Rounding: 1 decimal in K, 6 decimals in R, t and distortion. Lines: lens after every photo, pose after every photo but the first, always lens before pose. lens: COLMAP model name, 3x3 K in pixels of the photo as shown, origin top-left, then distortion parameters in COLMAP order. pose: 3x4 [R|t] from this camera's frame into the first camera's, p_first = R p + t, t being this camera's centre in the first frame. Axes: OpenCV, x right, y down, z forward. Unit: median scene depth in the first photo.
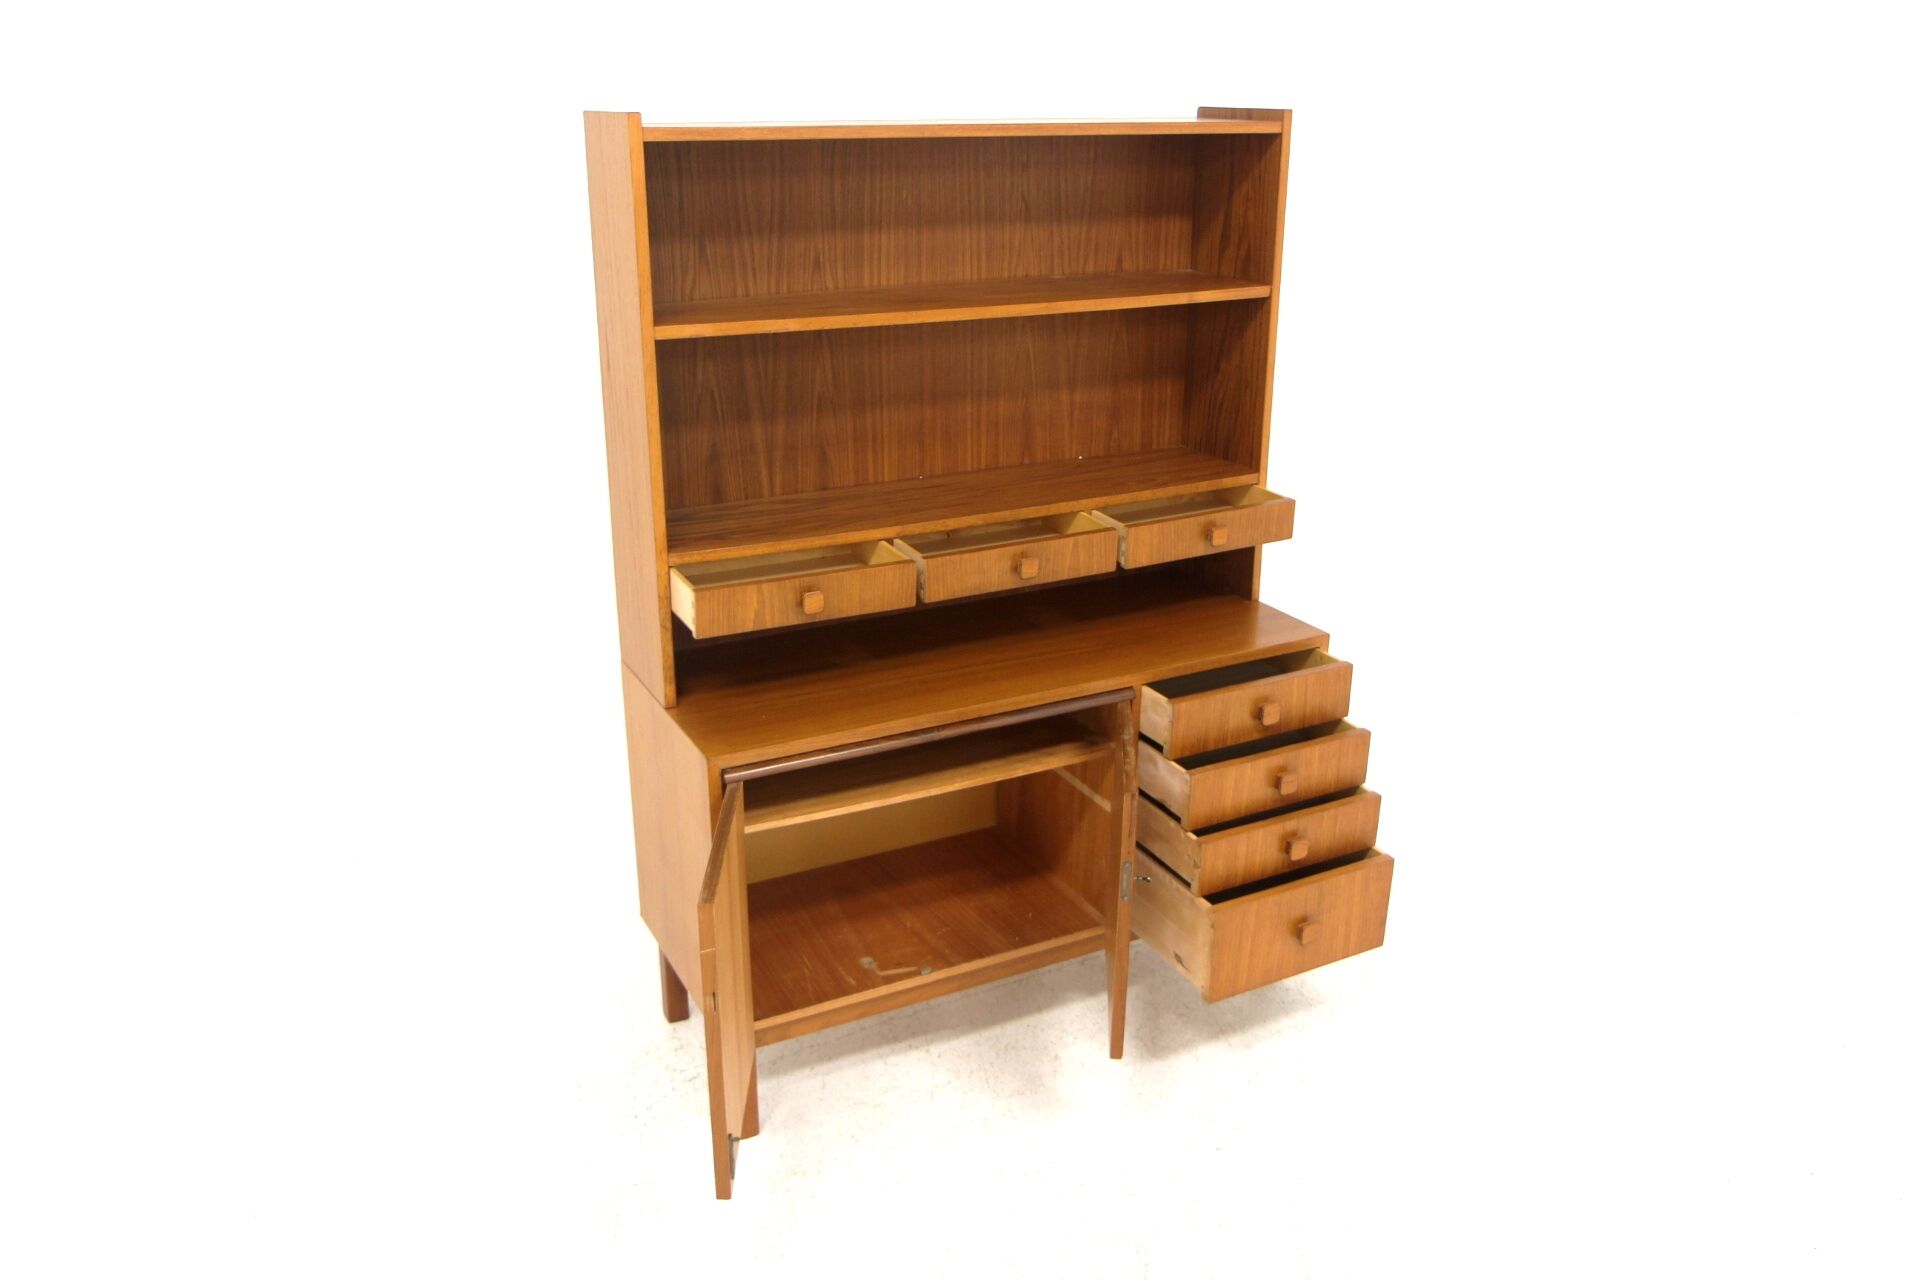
lens RADIAL K [[1490.0, 0, 953.2], [0, 1490.0, 635.6], [0, 0, 1]] dist [-0.070523, -0.002798]
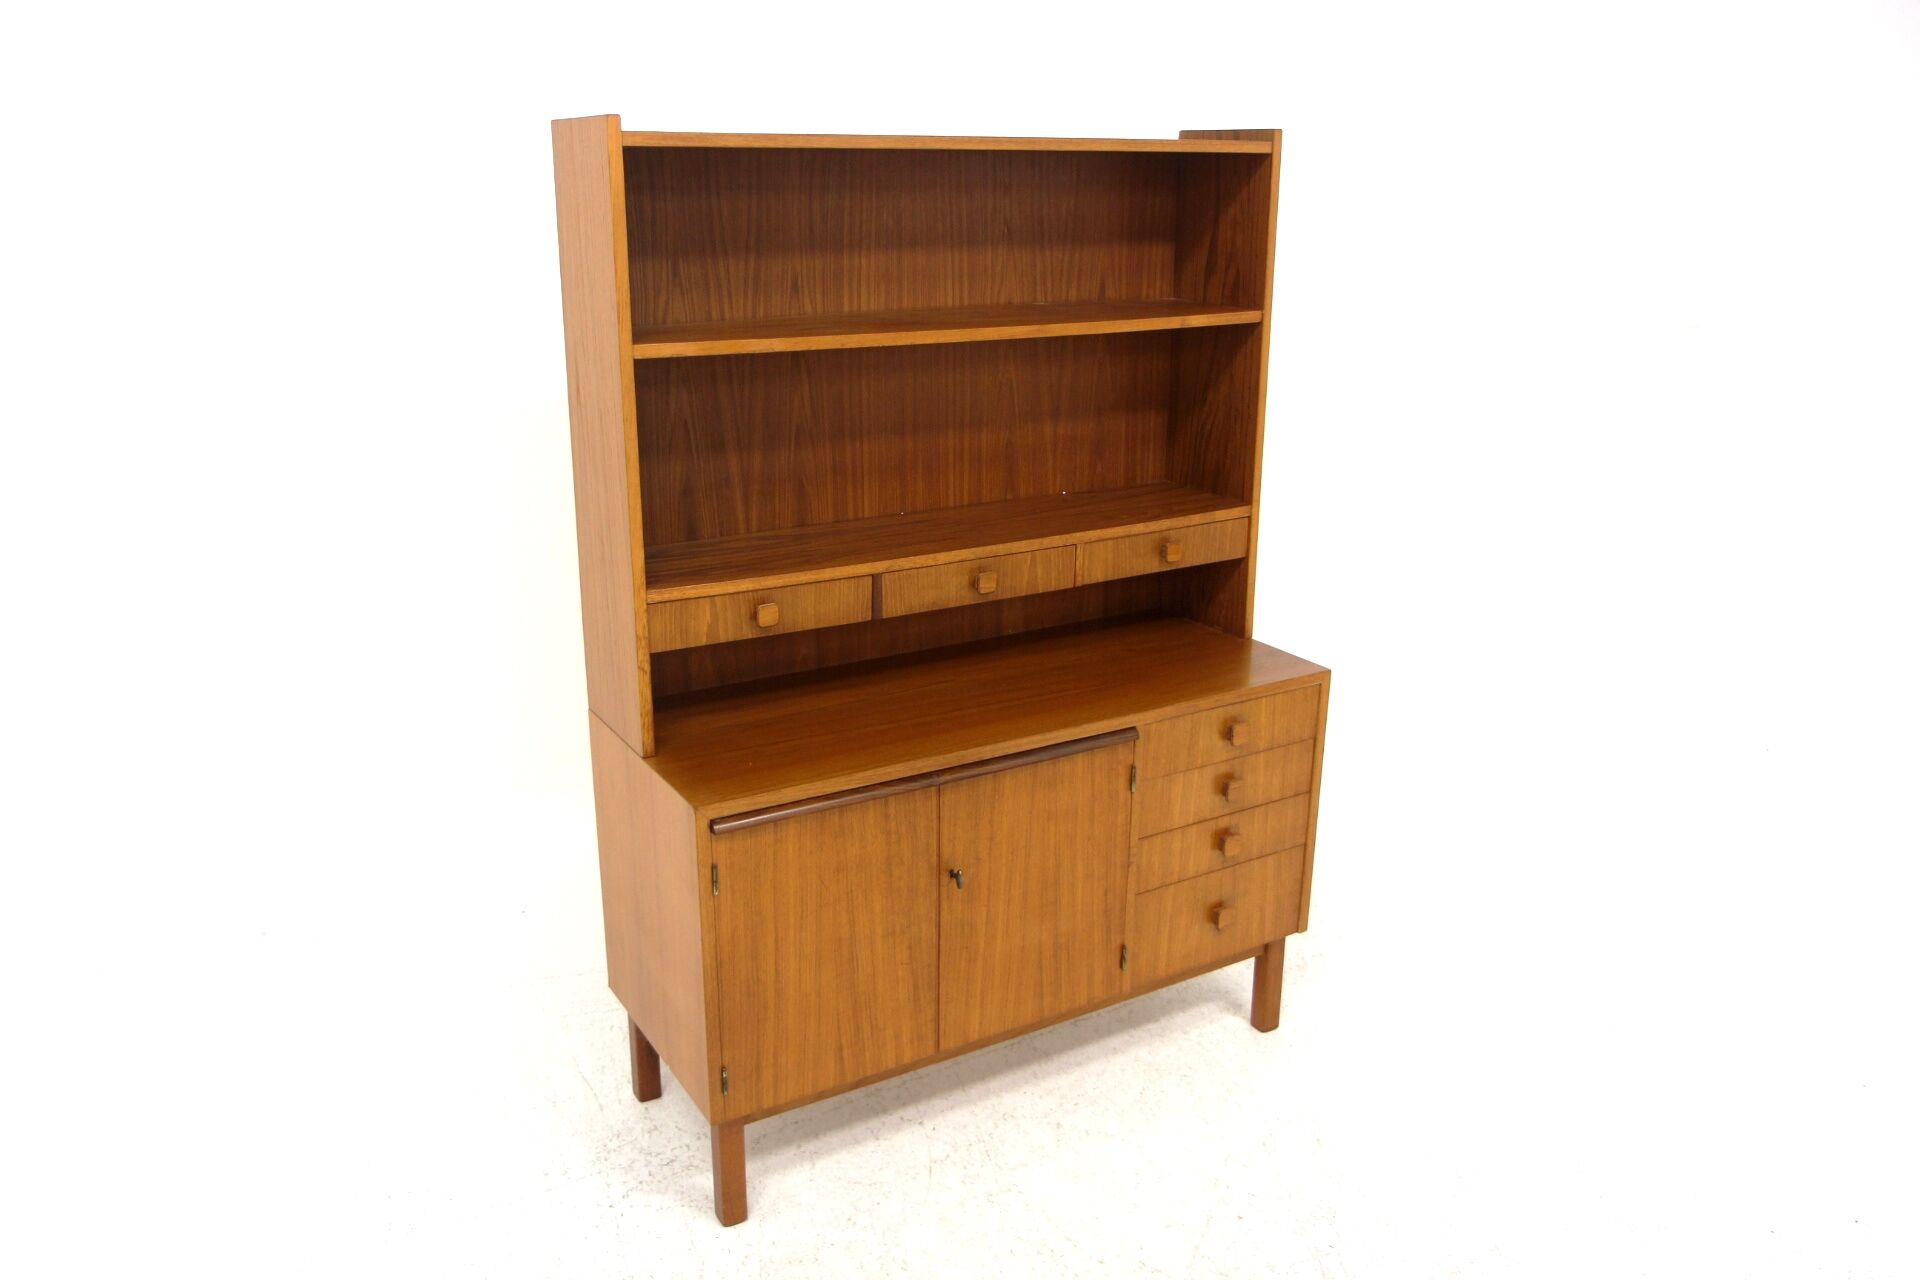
lens RADIAL K [[1490.0, 0, 949.2], [0, 1490.0, 641.0], [0, 0, 1]] dist [-0.070523, -0.002798]
pose [[0.998259, -0.016679, 0.056575, -0.048123], [0.019225, 0.998813, -0.044760, 0.018870], [-0.055762, 0.045769, 0.997395, 0.055580]]
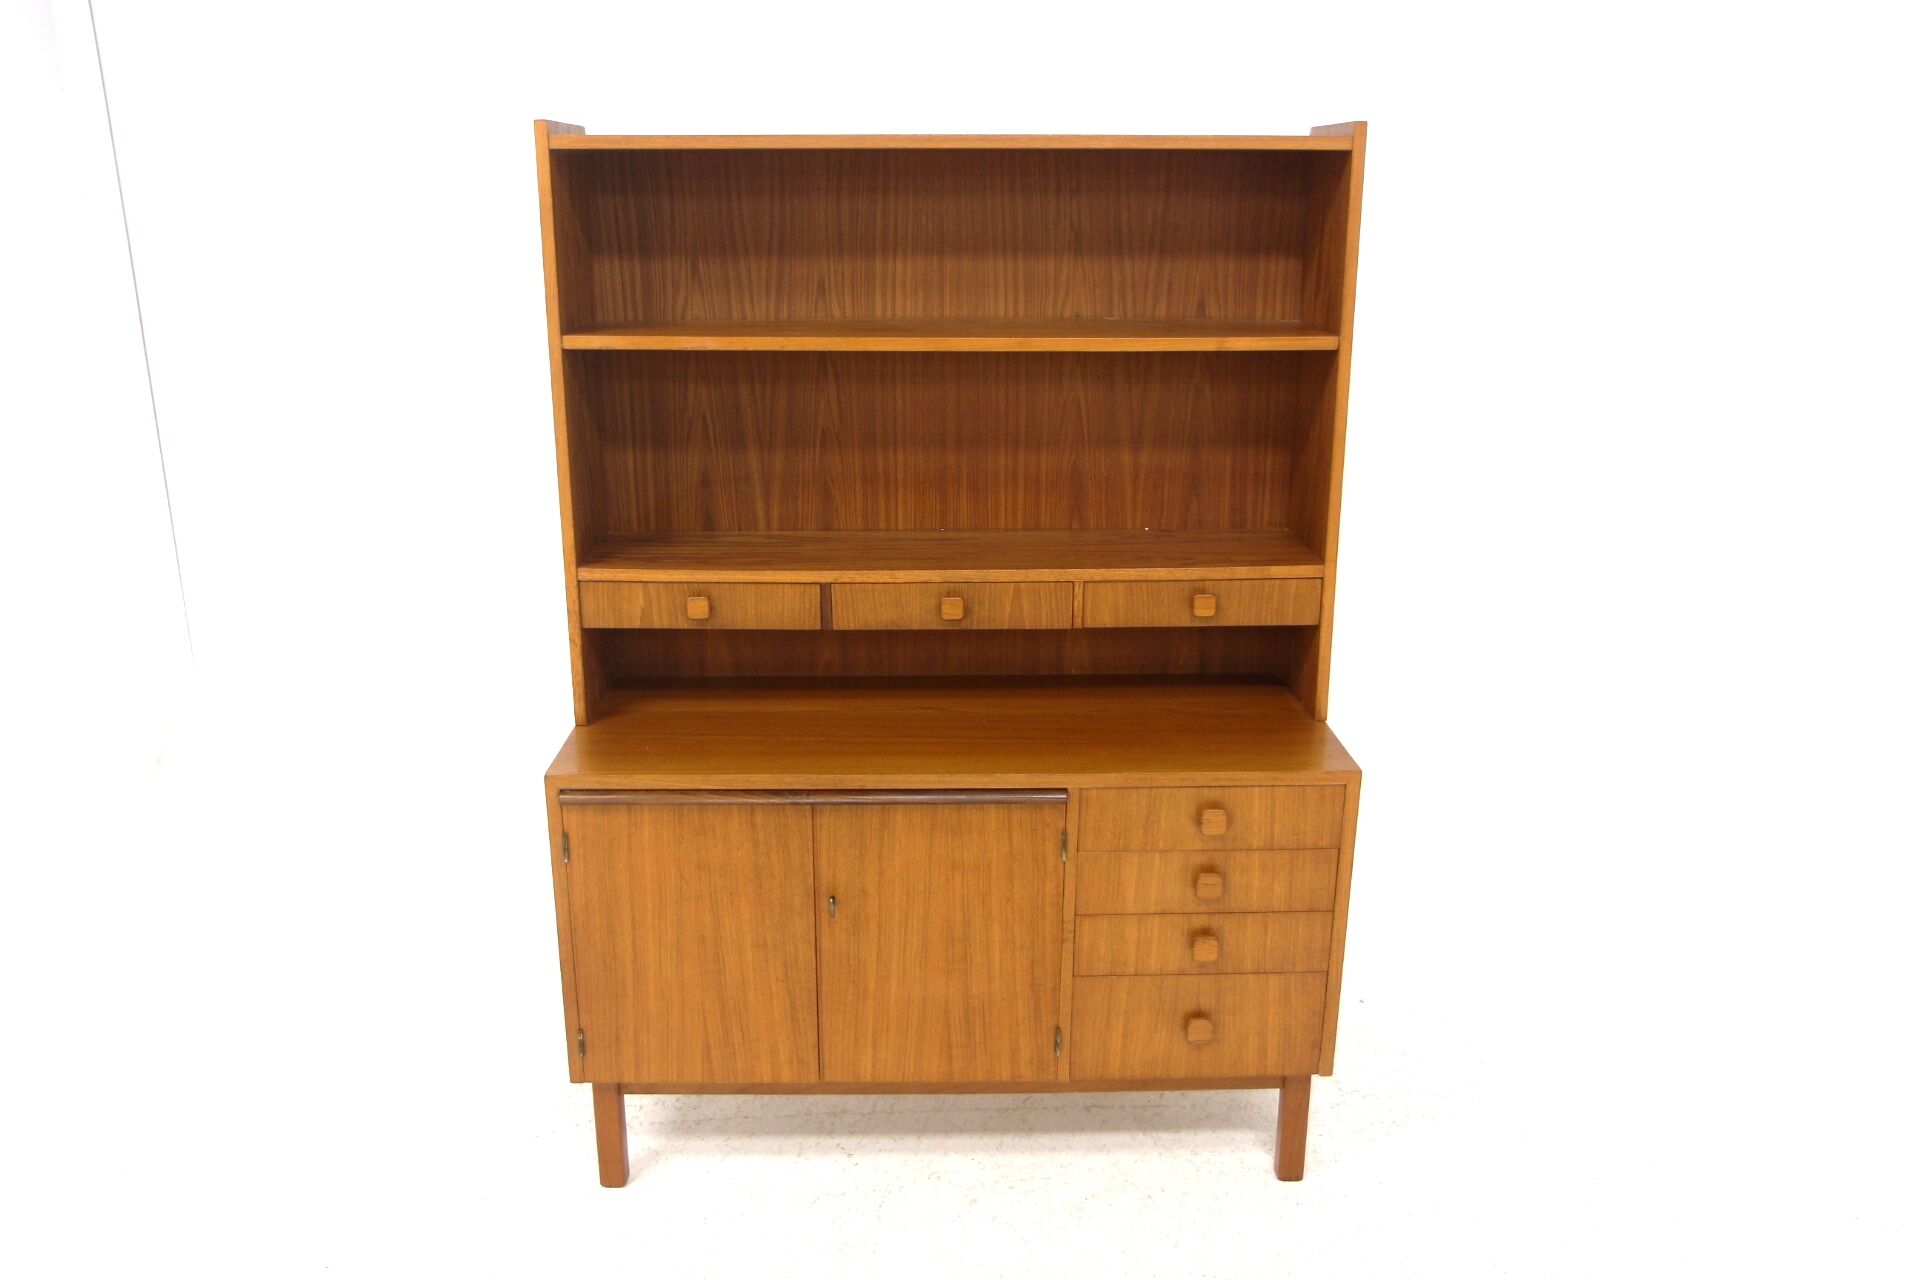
lens RADIAL K [[1490.0, 0, 955.3], [0, 1490.0, 647.1], [0, 0, 1]] dist [-0.070523, -0.002798]
pose [[0.898442, 0.127782, -0.420087, 0.388901], [-0.151169, 0.988247, -0.022702, -0.015860], [0.412249, 0.083901, 0.907200, 0.185662]]
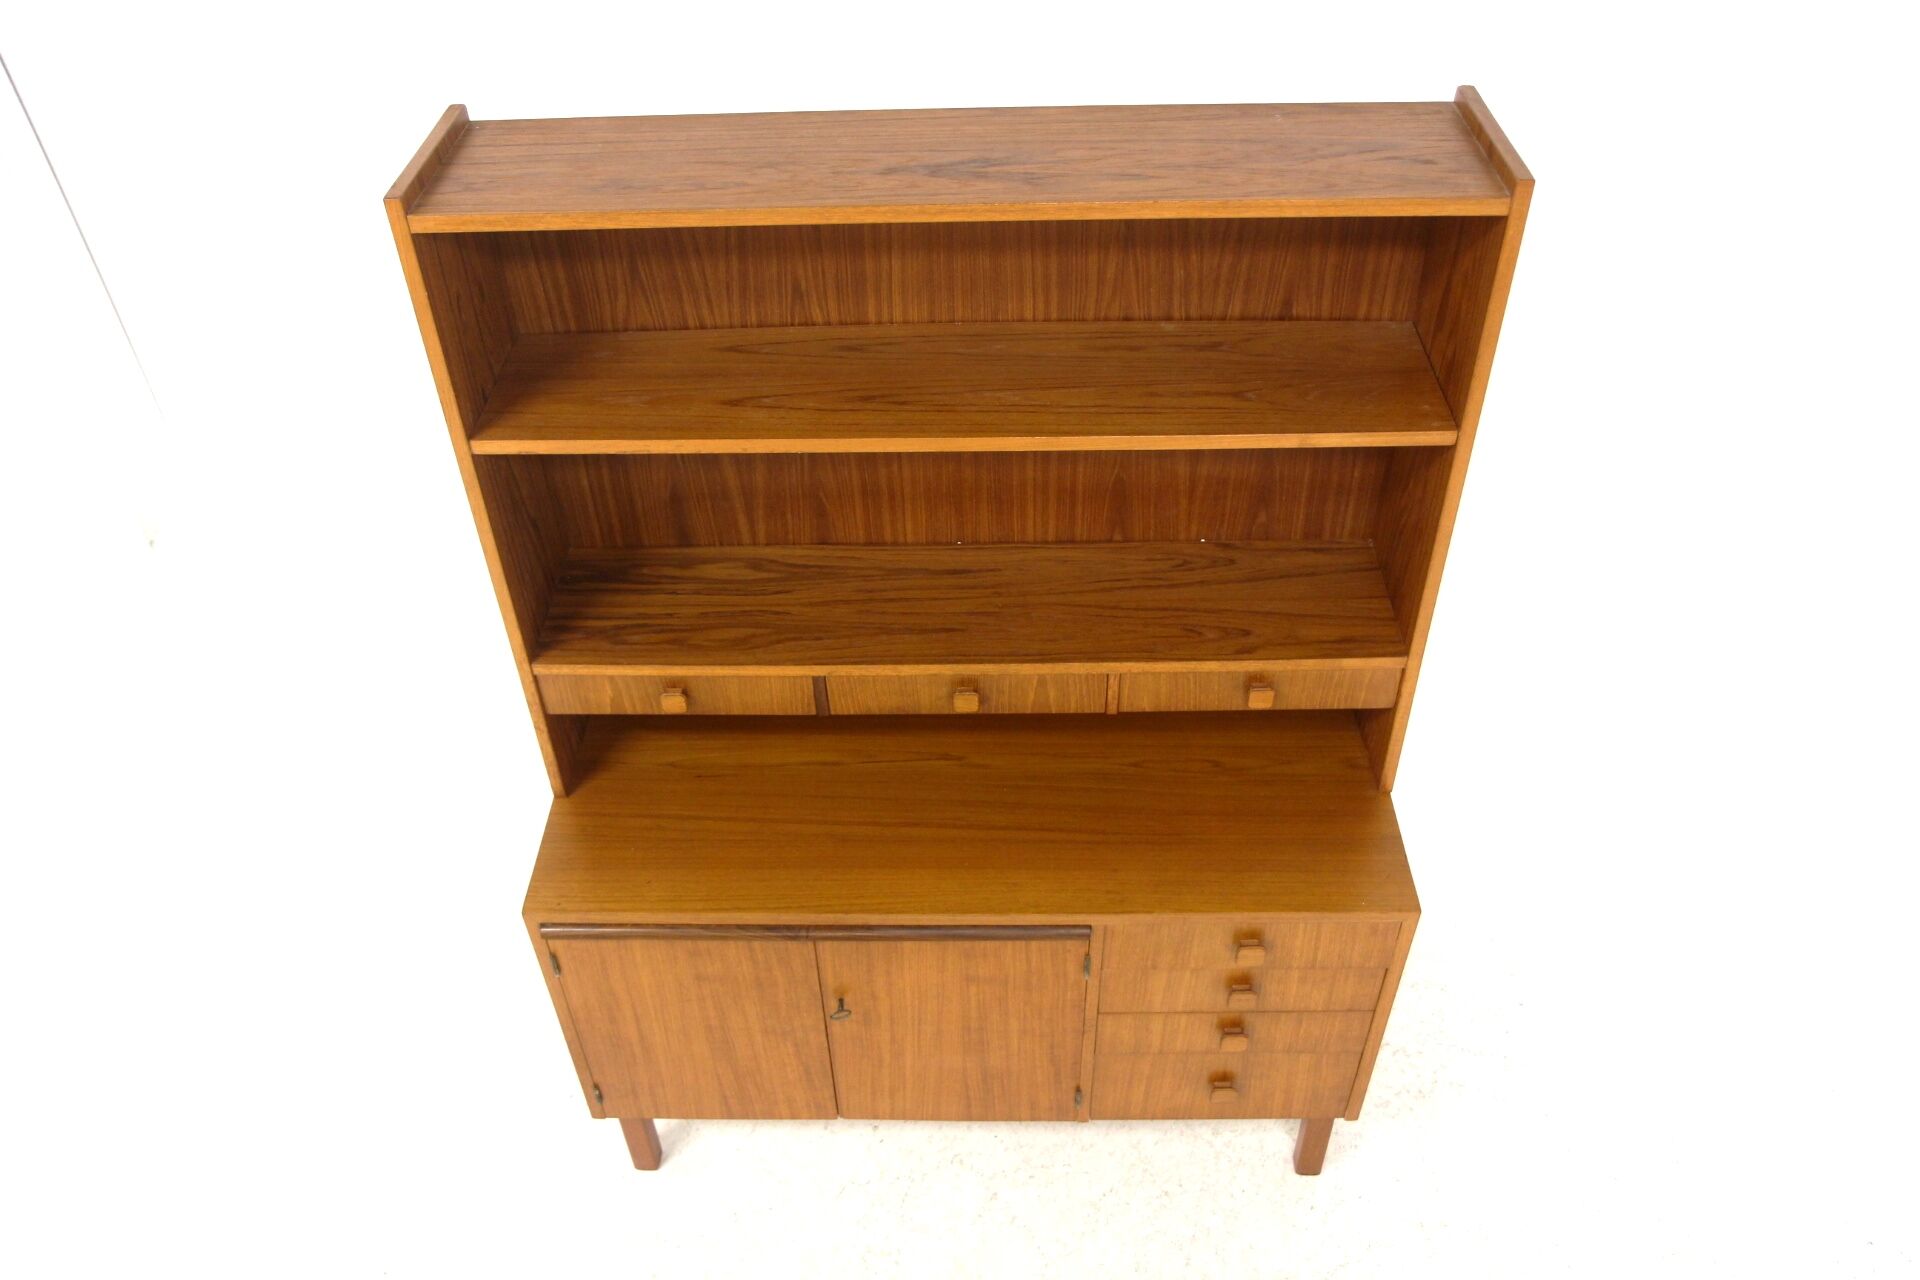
lens RADIAL K [[1490.0, 0, 958.1], [0, 1490.0, 638.6], [0, 0, 1]] dist [-0.070523, -0.002798]
pose [[0.880087, 0.295735, -0.371466, 0.286805], [-0.139310, 0.908743, 0.393419, -0.374290], [0.453915, -0.294494, 0.840972, 0.345644]]
